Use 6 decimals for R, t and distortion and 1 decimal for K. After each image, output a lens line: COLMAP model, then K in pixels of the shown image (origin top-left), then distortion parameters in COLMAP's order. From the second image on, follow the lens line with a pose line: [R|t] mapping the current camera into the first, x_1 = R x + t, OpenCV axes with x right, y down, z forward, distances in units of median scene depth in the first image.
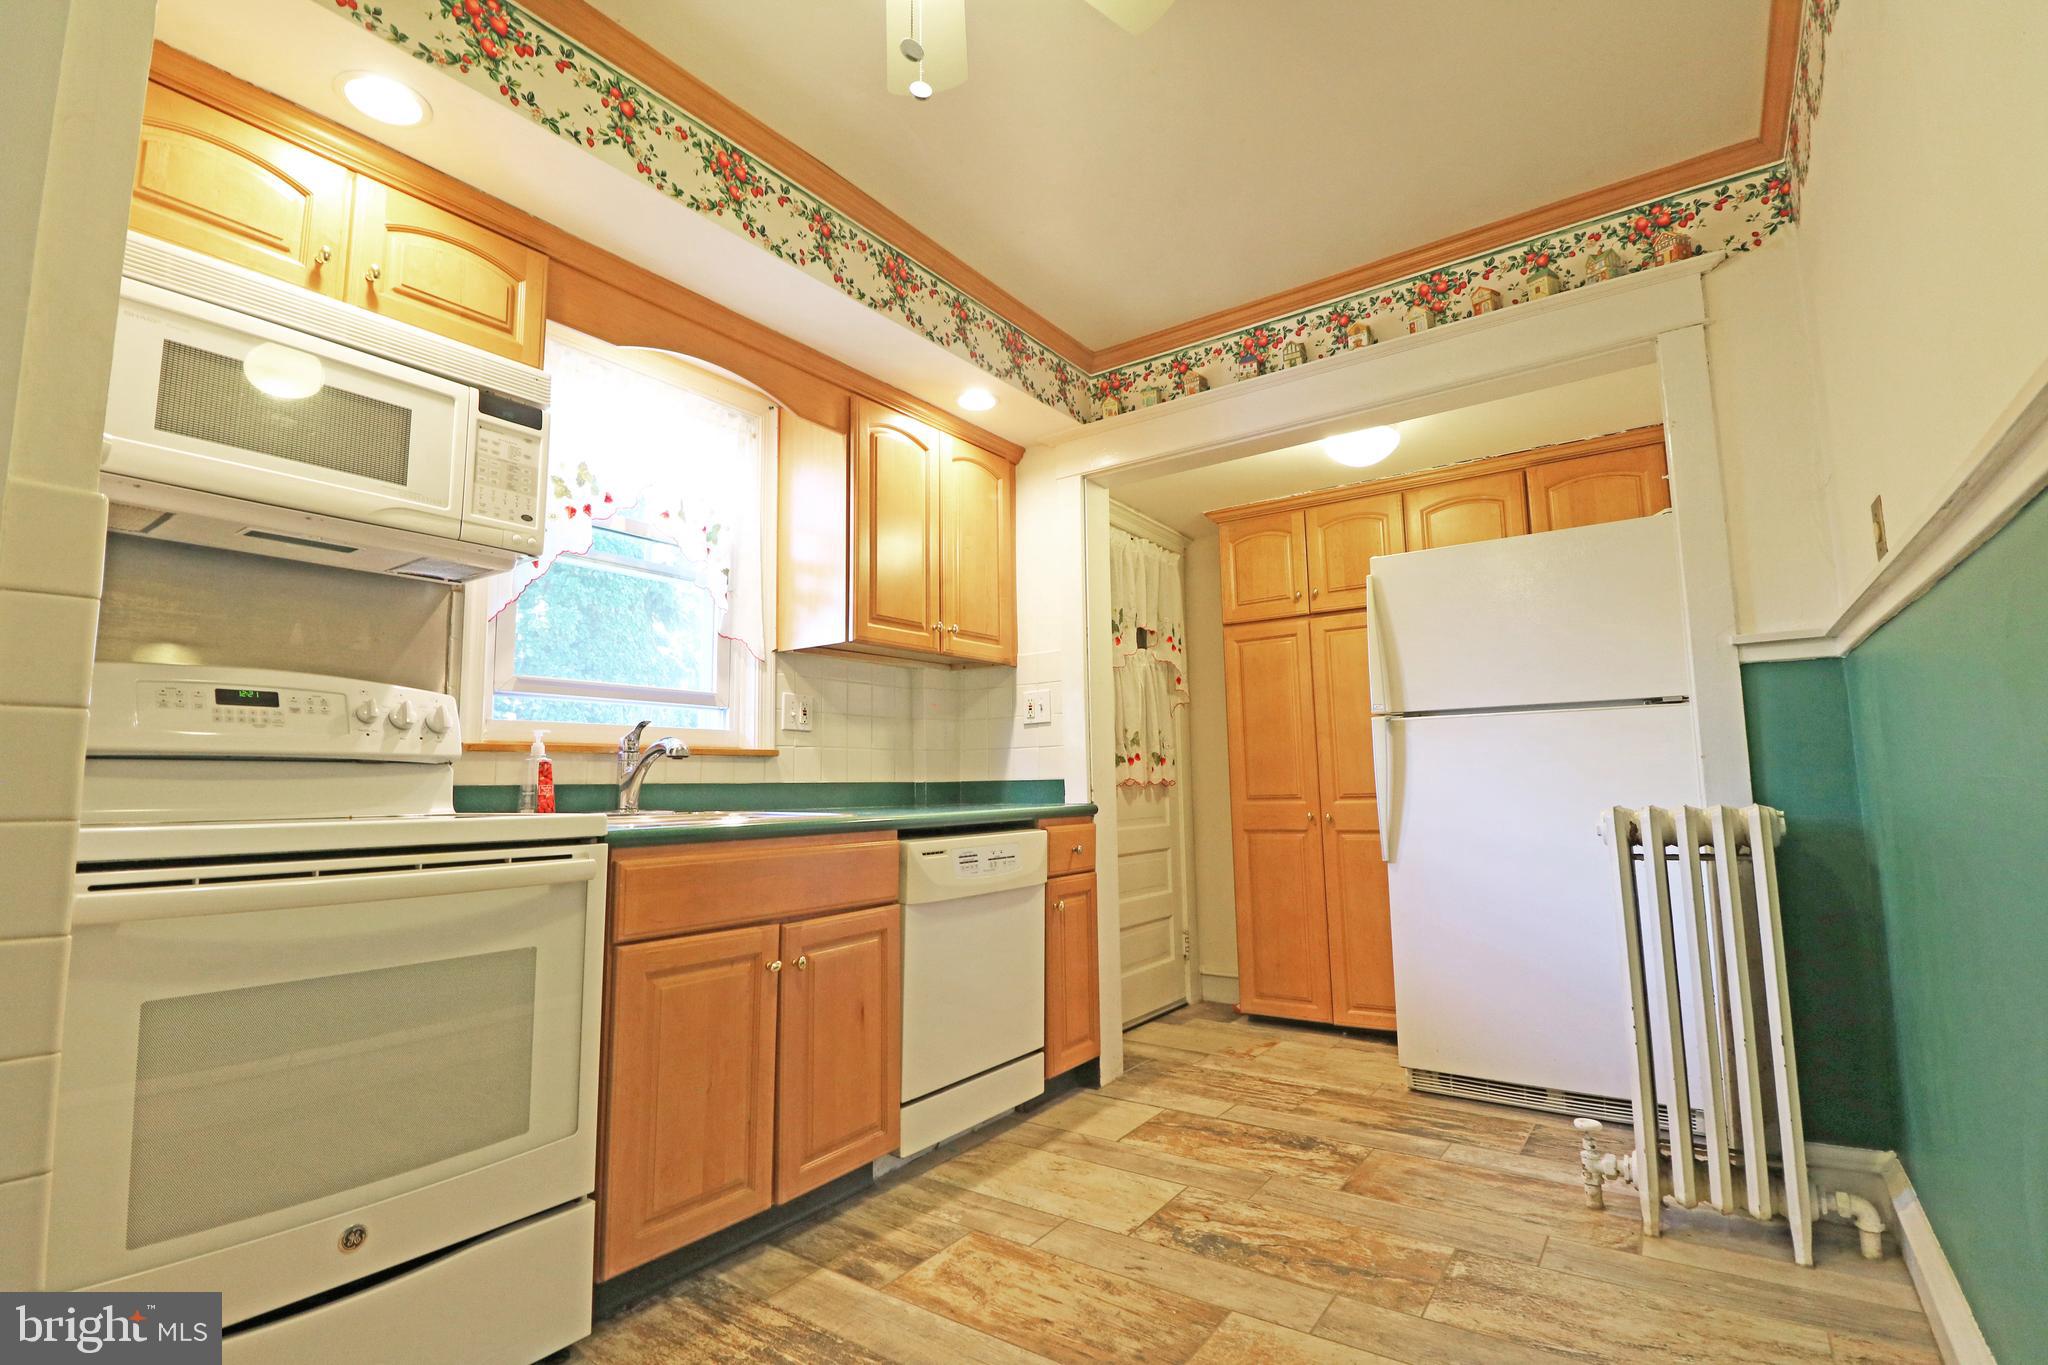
lens RADIAL K [[947.7, 0, 1034.9], [0, 947.7, 679.0], [0, 0, 1]] dist [-0.001622, -0.013075]
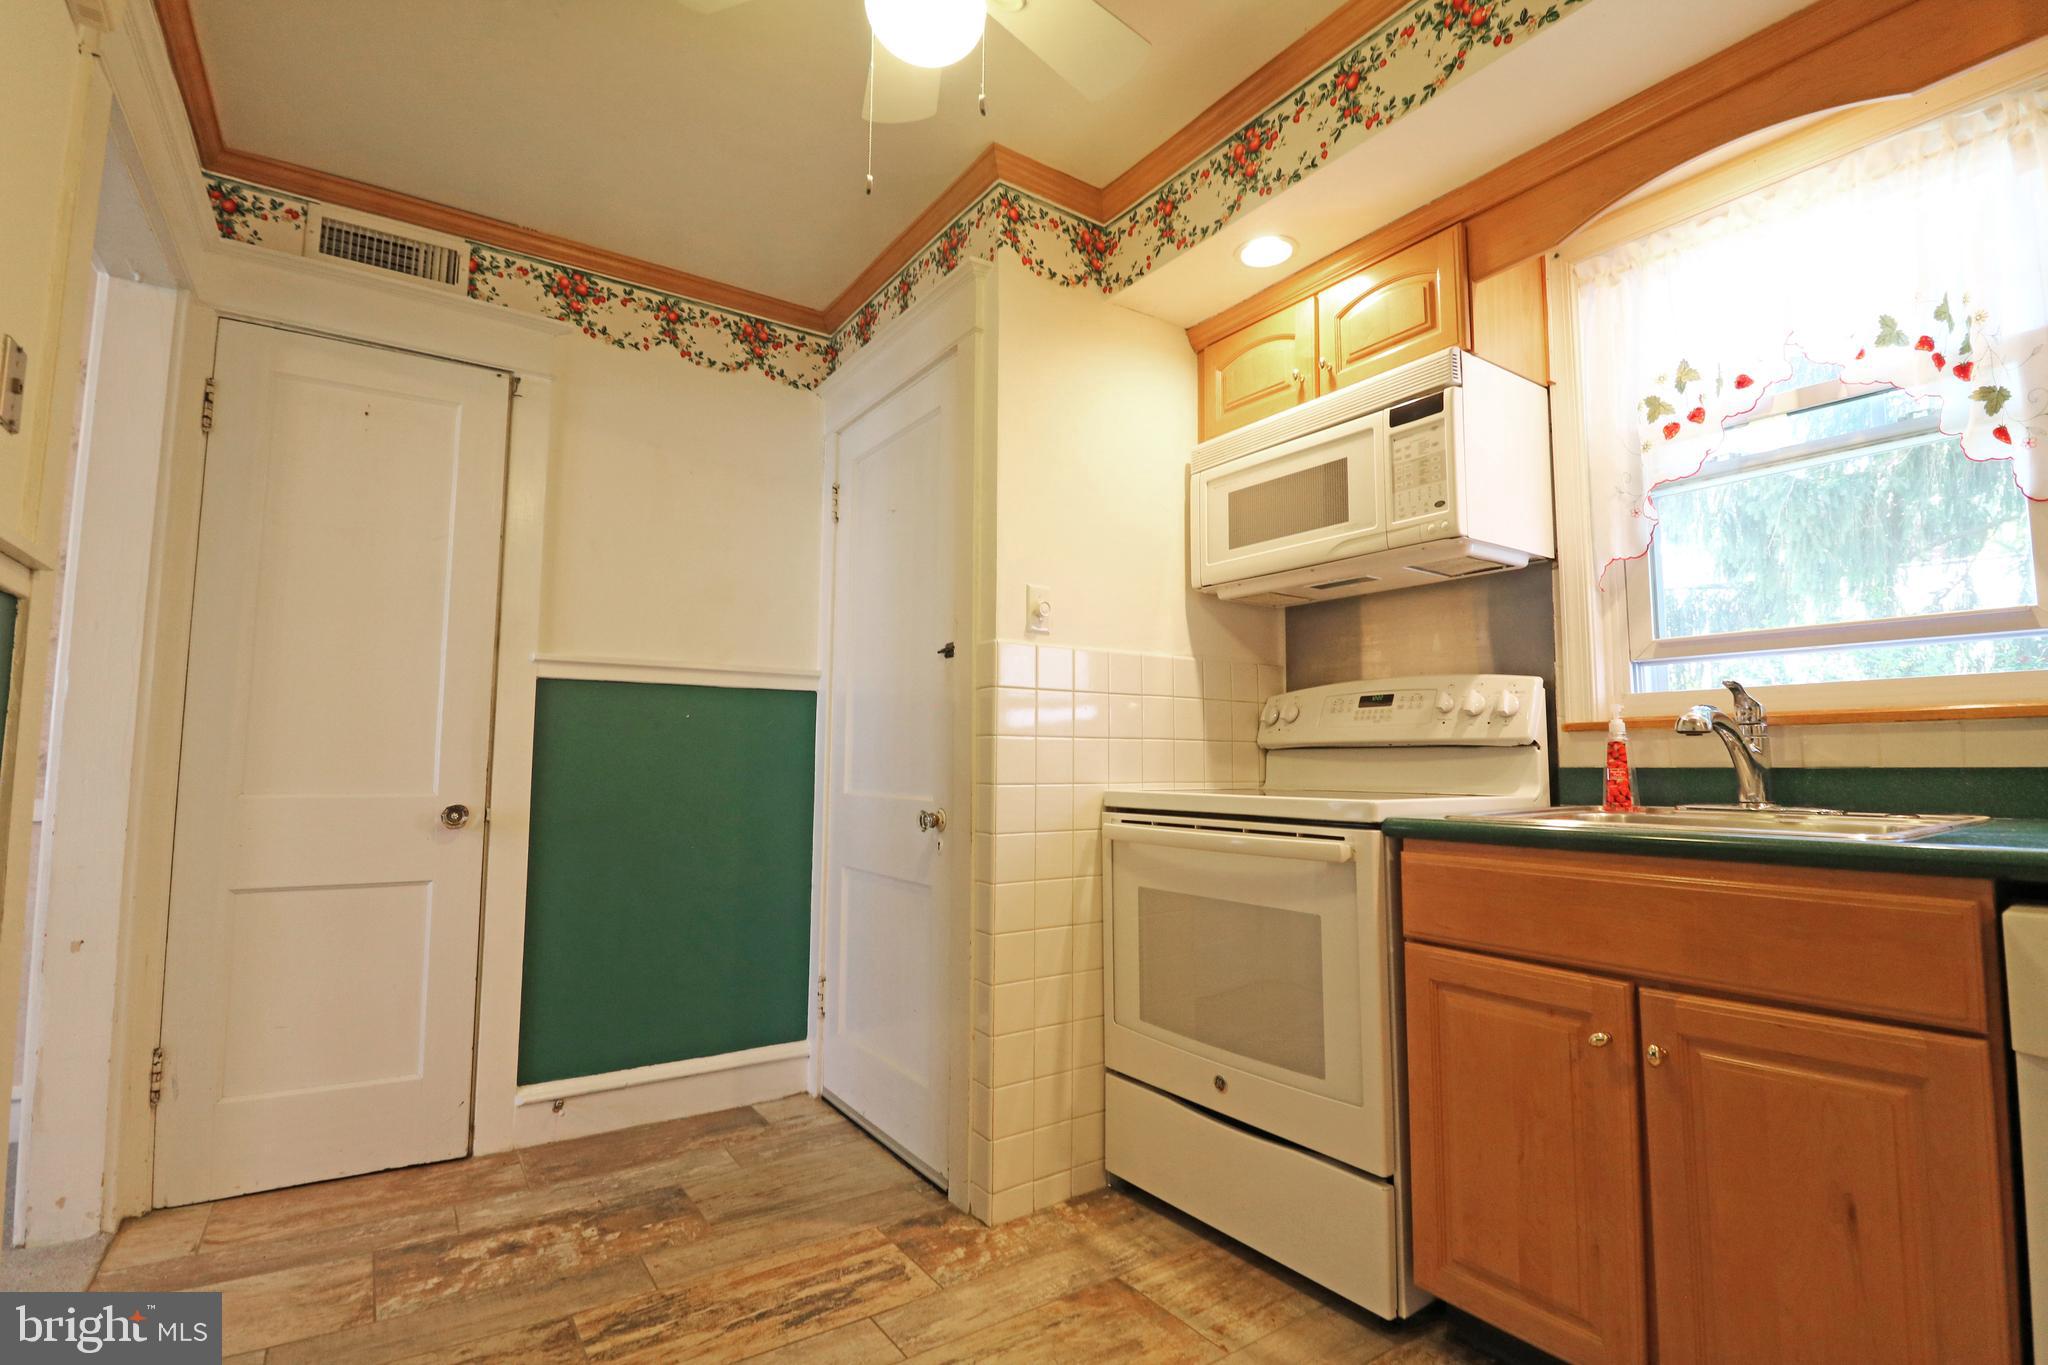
lens RADIAL K [[948.5, 0, 1026.8], [0, 948.5, 675.8], [0, 0, 1]] dist [0.001079, 0.000290]
pose [[-0.343333, -0.071275, -0.936505, 0.562040], [0.109355, 0.987301, -0.115232, 0.080867], [0.932826, -0.141974, -0.331178, 0.925374]]
